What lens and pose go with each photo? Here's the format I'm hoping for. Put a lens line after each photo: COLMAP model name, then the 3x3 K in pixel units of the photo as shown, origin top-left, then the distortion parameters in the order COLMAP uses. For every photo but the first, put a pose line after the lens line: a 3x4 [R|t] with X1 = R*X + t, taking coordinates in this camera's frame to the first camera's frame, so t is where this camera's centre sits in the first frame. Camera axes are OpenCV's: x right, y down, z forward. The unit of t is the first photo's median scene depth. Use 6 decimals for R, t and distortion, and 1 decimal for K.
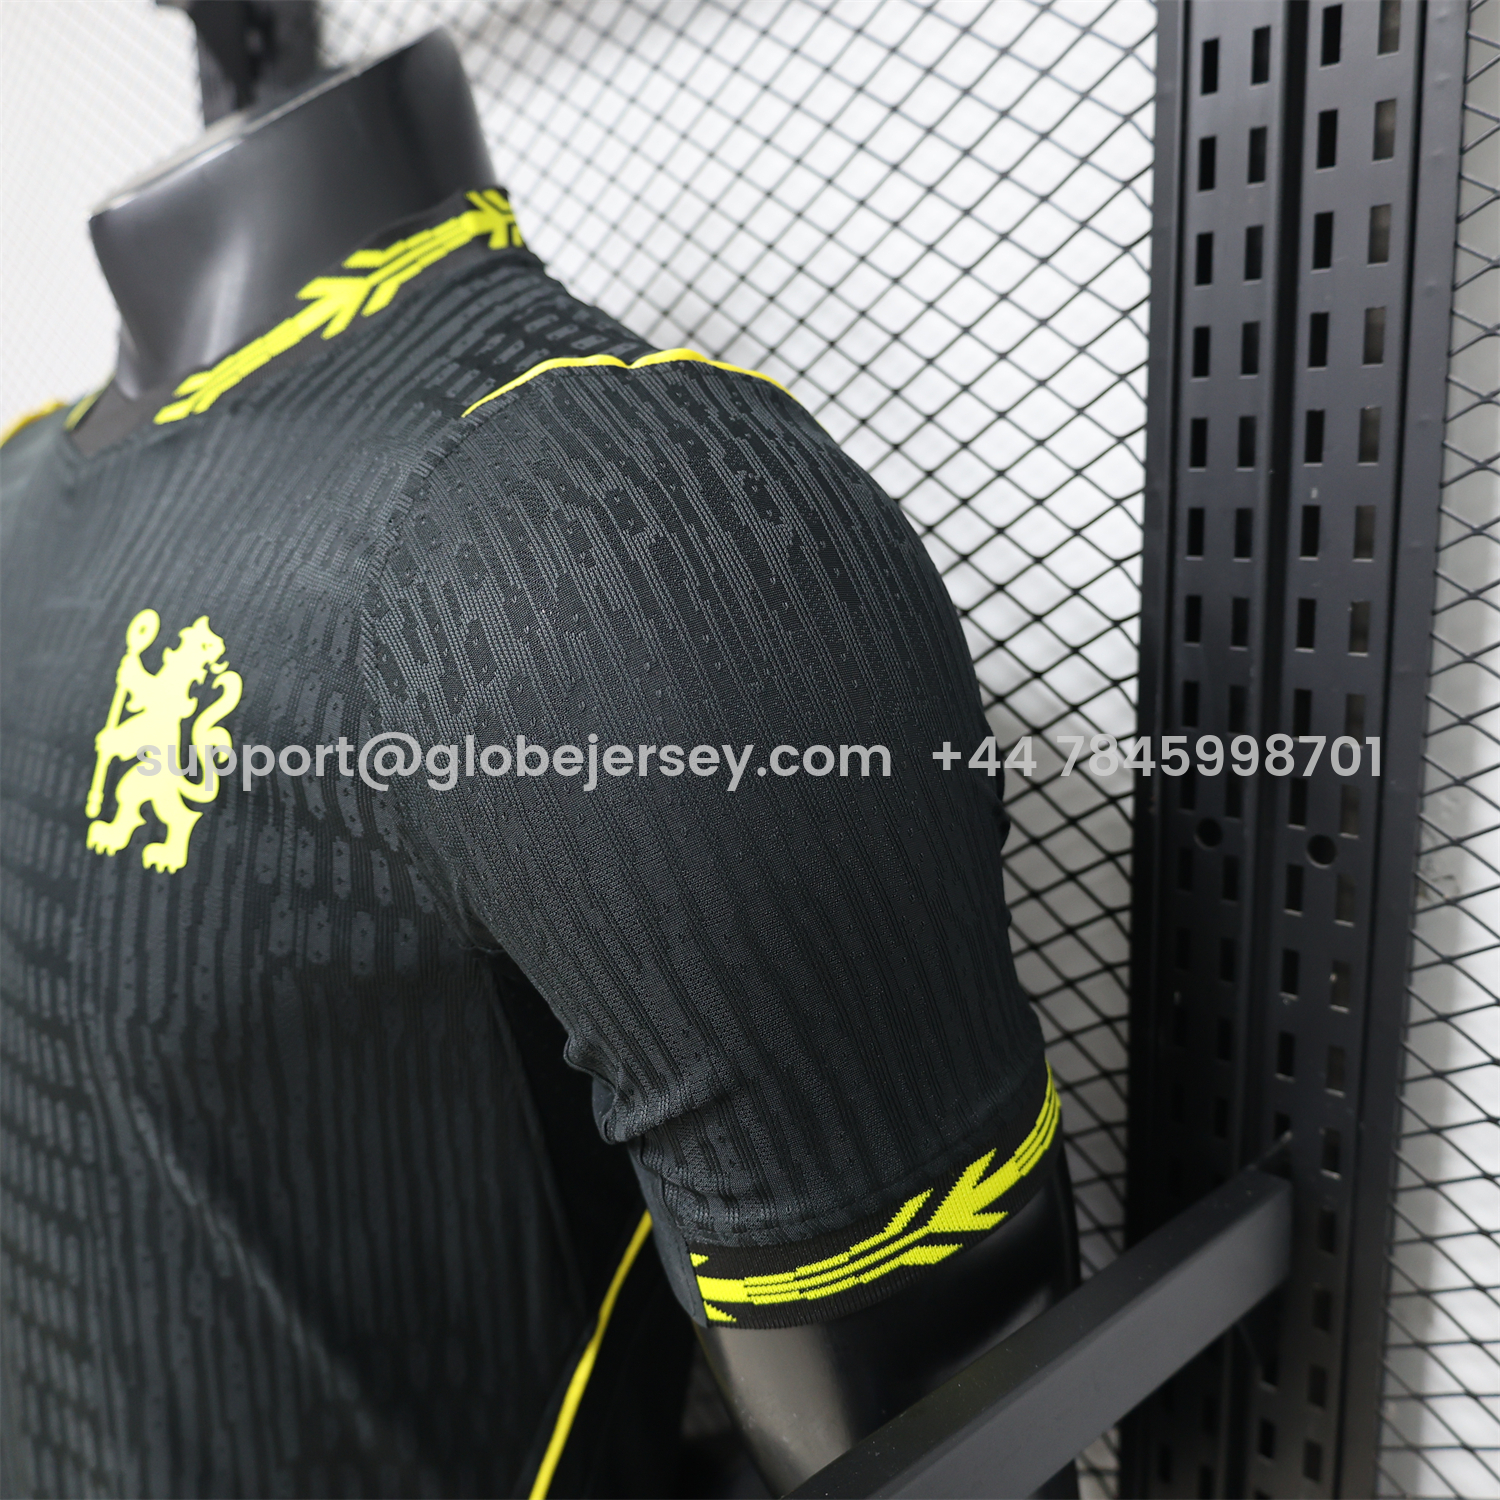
lens RADIAL K [[1574.7, 0, 750.0], [0, 1574.7, 750.0], [0, 0, 1]] dist [-0.002051, -0.018830]
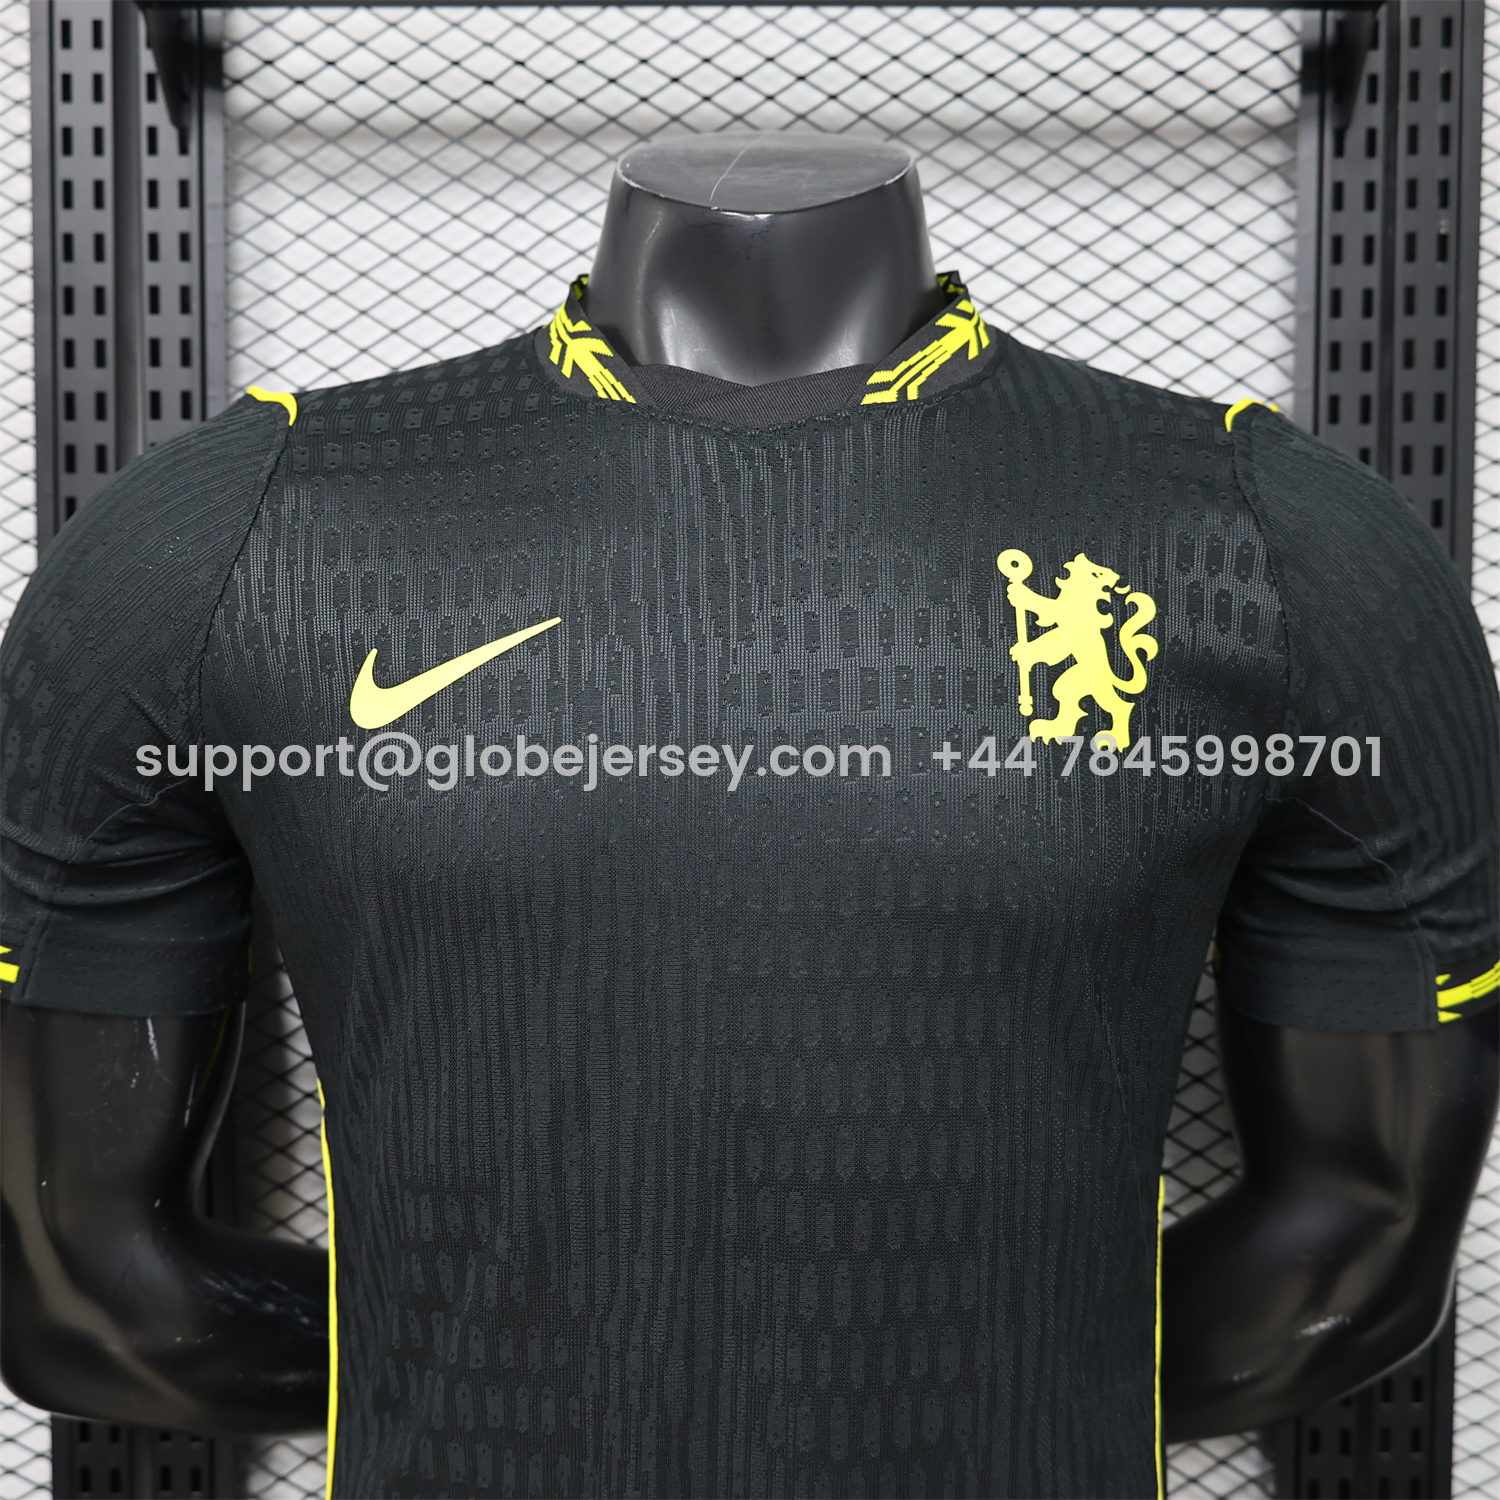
lens RADIAL K [[1574.7, 0, 750.0], [0, 1574.7, 750.0], [0, 0, 1]] dist [-0.002051, -0.018830]
pose [[0.678965, 0.002456, 0.734166, -1.437656], [0.123372, 0.985392, -0.117393, 0.181841], [-0.723730, 0.170281, 0.668744, 0.389242]]
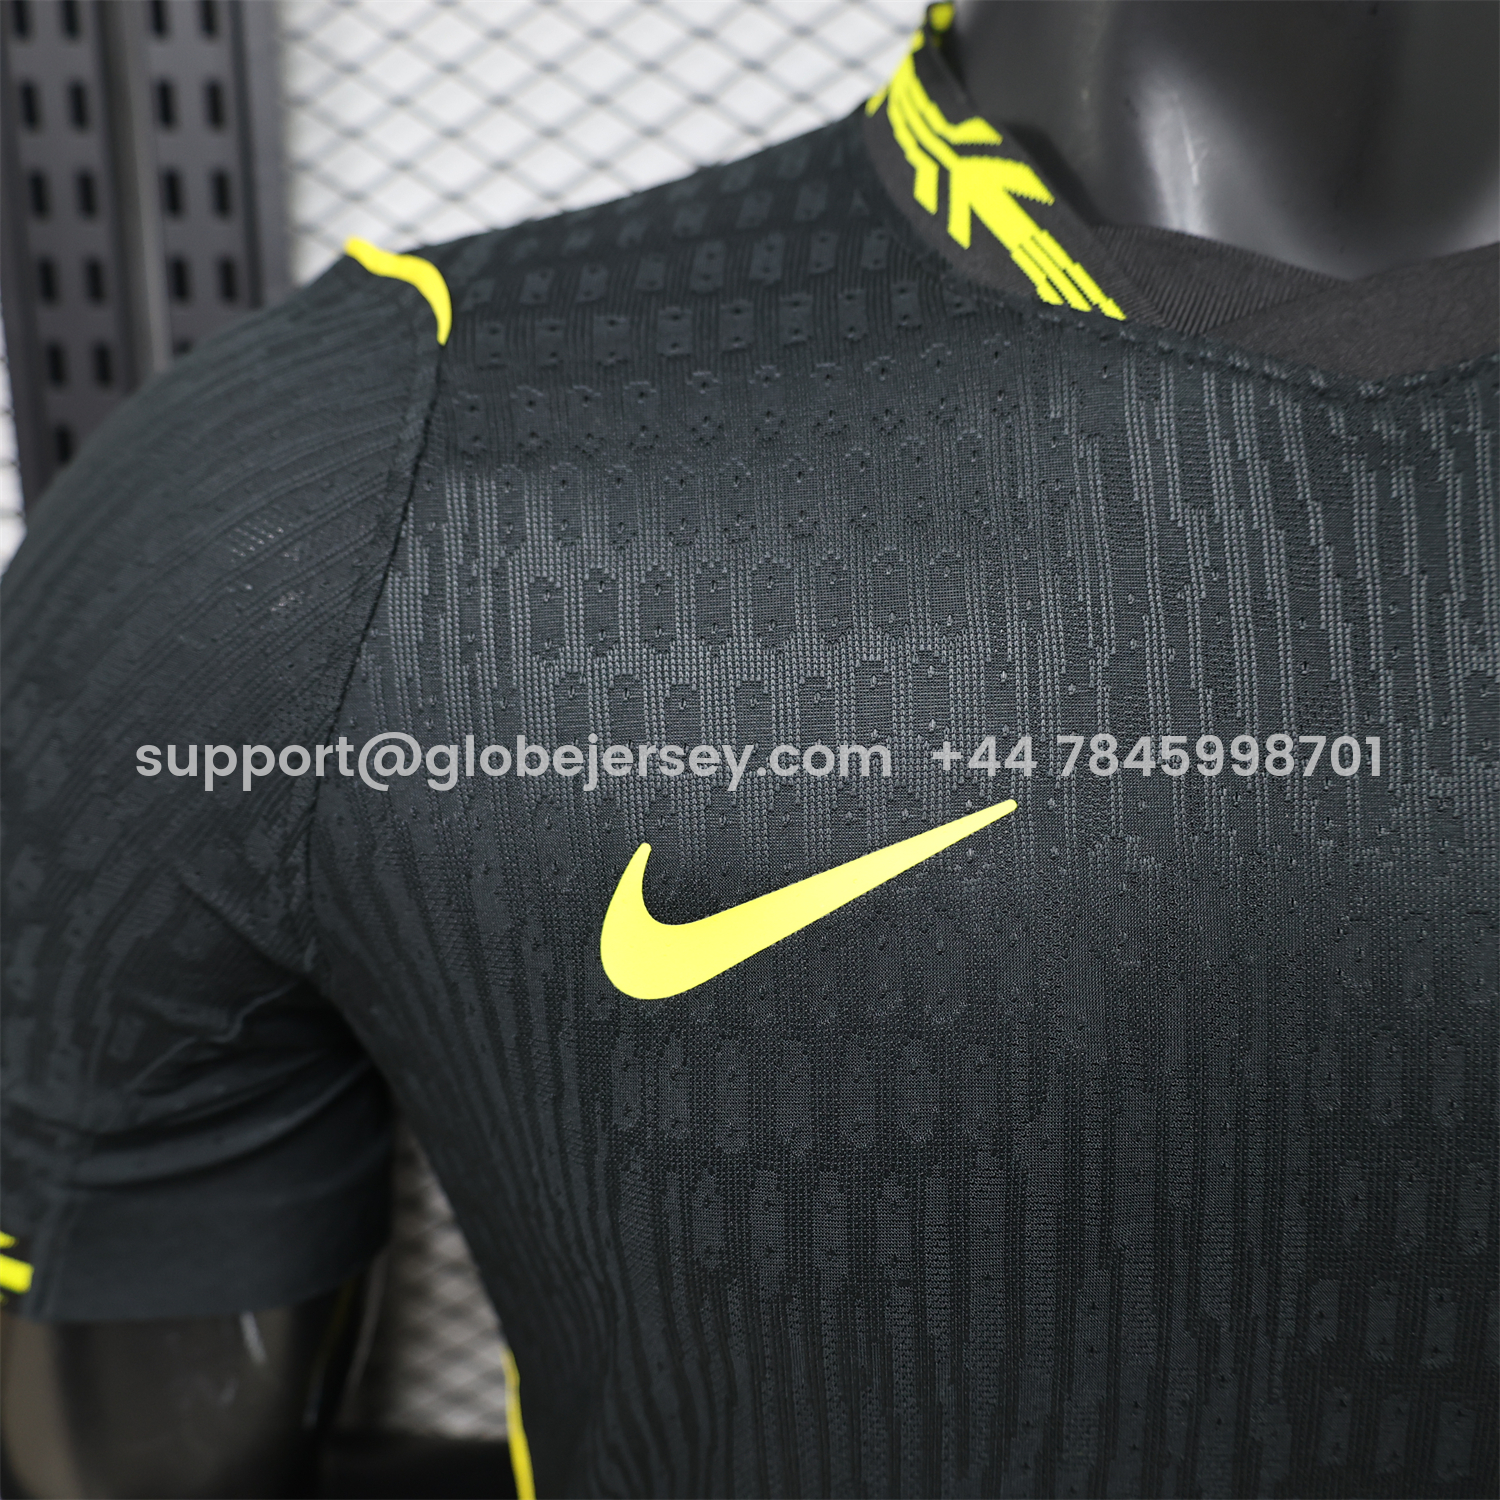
lens RADIAL K [[1574.7, 0, 750.0], [0, 1574.7, 750.0], [0, 0, 1]] dist [-0.002051, -0.018830]
pose [[0.697320, -0.149488, 0.700998, -1.149239], [0.115083, 0.988672, 0.096356, -0.165660], [-0.707460, 0.013482, 0.706624, 0.922566]]
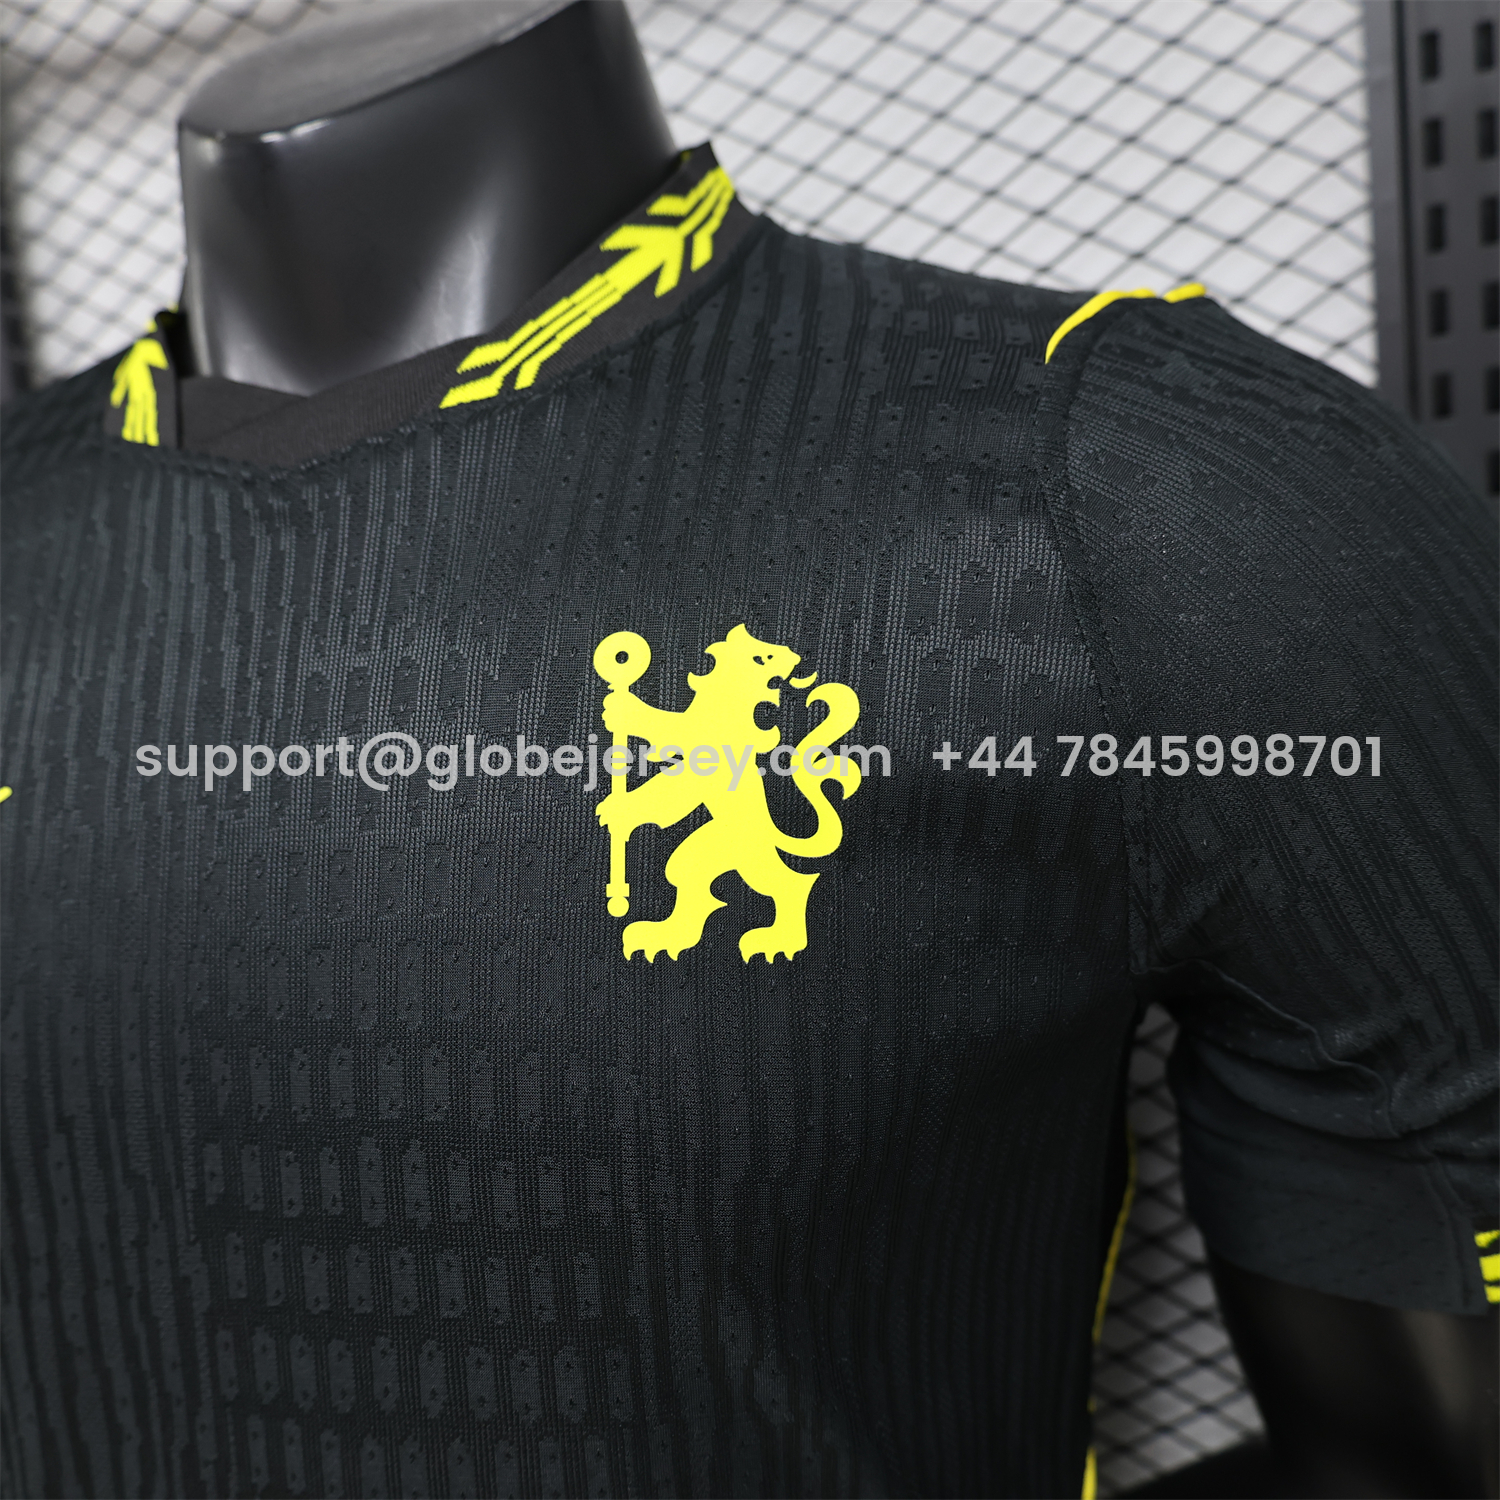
lens RADIAL K [[1574.5, 0, 723.4], [0, 1574.5, 722.2], [0, 0, 1]] dist [-0.000845, -0.040390]
pose [[0.854615, -0.121143, 0.504934, -0.747607], [0.174169, 0.982949, -0.058959, 0.005860], [-0.489182, 0.138332, 0.861142, 0.354811]]
